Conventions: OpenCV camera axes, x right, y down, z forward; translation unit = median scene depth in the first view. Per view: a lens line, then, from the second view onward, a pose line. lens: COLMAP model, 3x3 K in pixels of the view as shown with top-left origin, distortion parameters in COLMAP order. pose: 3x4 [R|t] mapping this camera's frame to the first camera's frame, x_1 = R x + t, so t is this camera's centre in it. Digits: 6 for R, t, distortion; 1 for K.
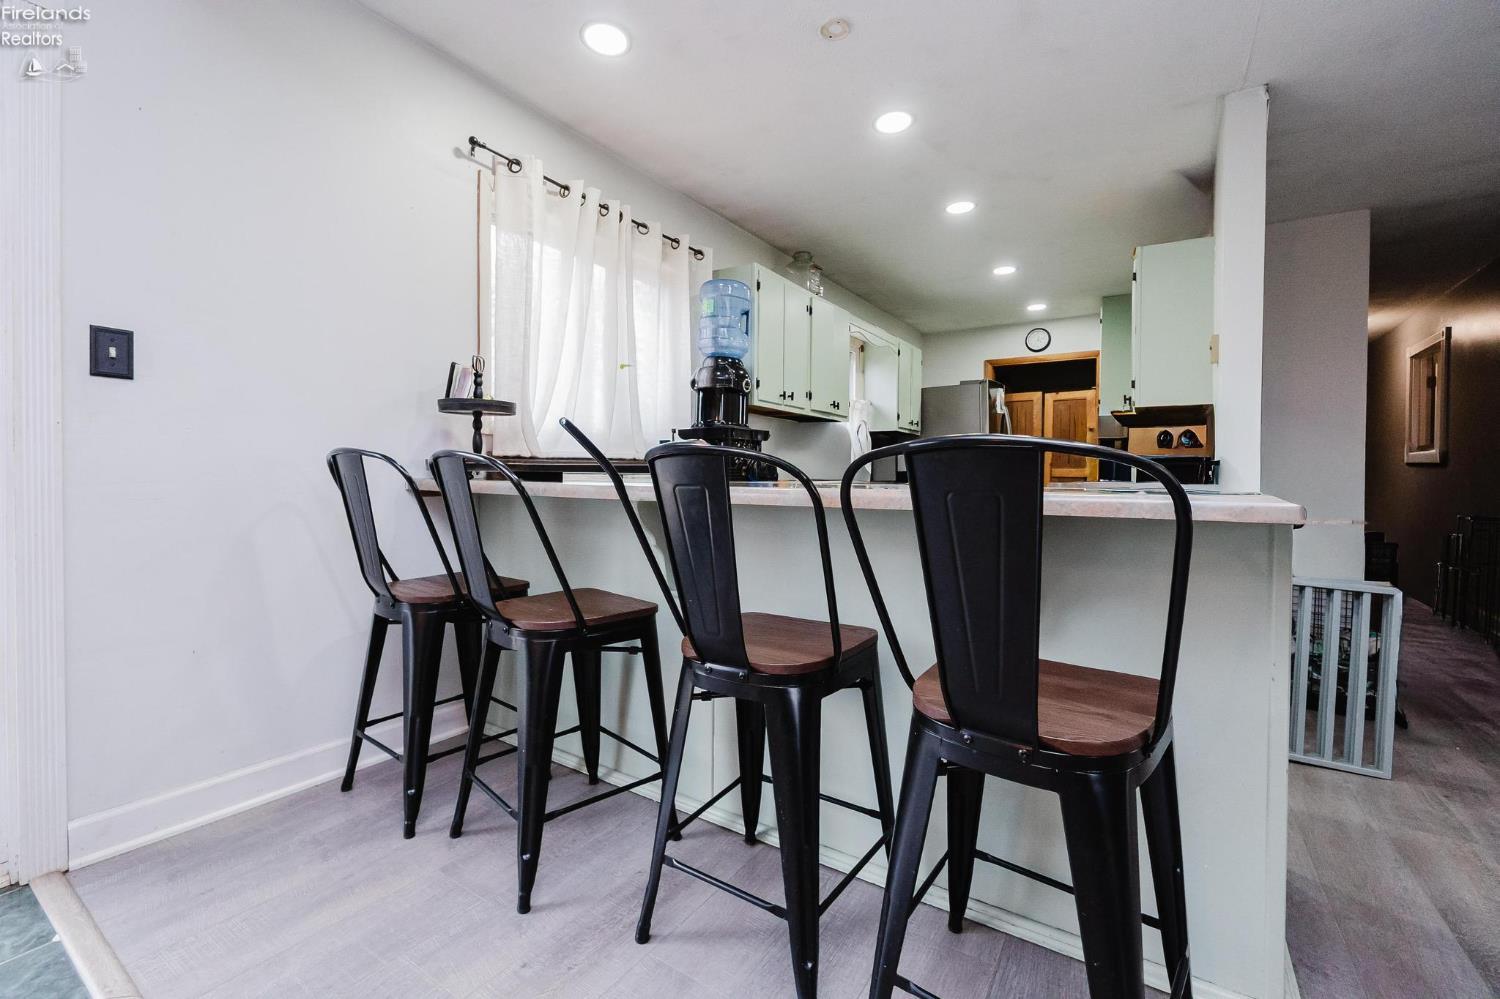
lens RADIAL K [[647.2, 0, 708.1], [0, 647.2, 470.3], [0, 0, 1]] dist [-0.004732, -0.000519]
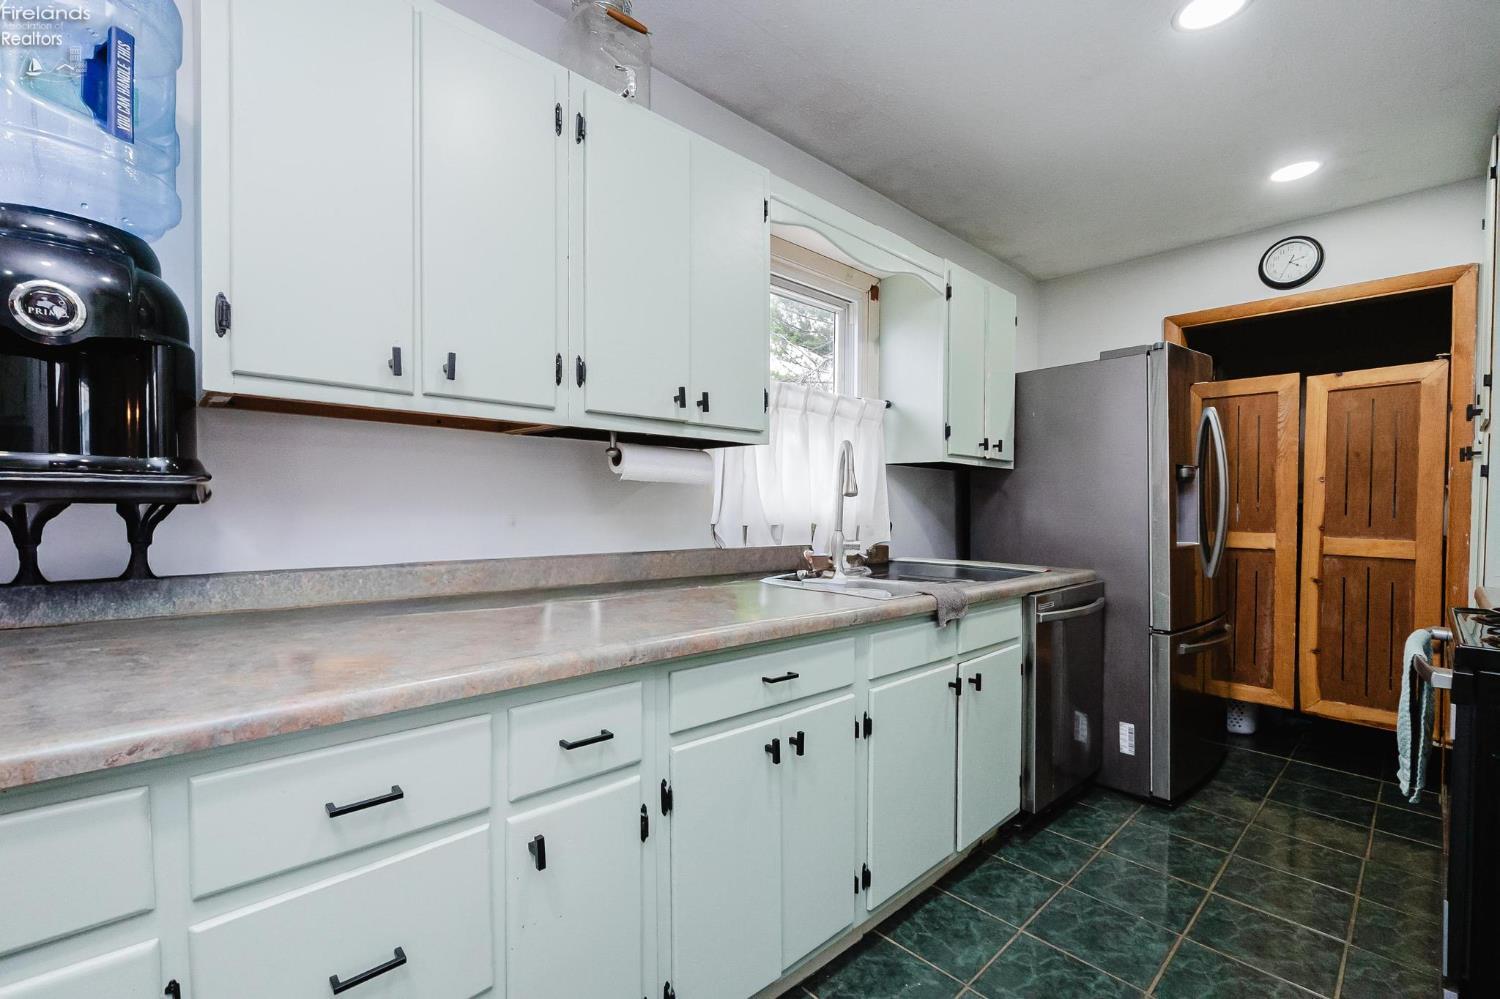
lens RADIAL K [[629.5, 0, 729.9], [0, 629.5, 498.8], [0, 0, 1]] dist [-0.000982, -0.000176]
pose [[0.976105, 0.004568, -0.217250, 0.368395], [-0.002642, 0.999955, 0.009151, -0.058106], [0.217282, -0.008359, 0.976073, 0.801704]]
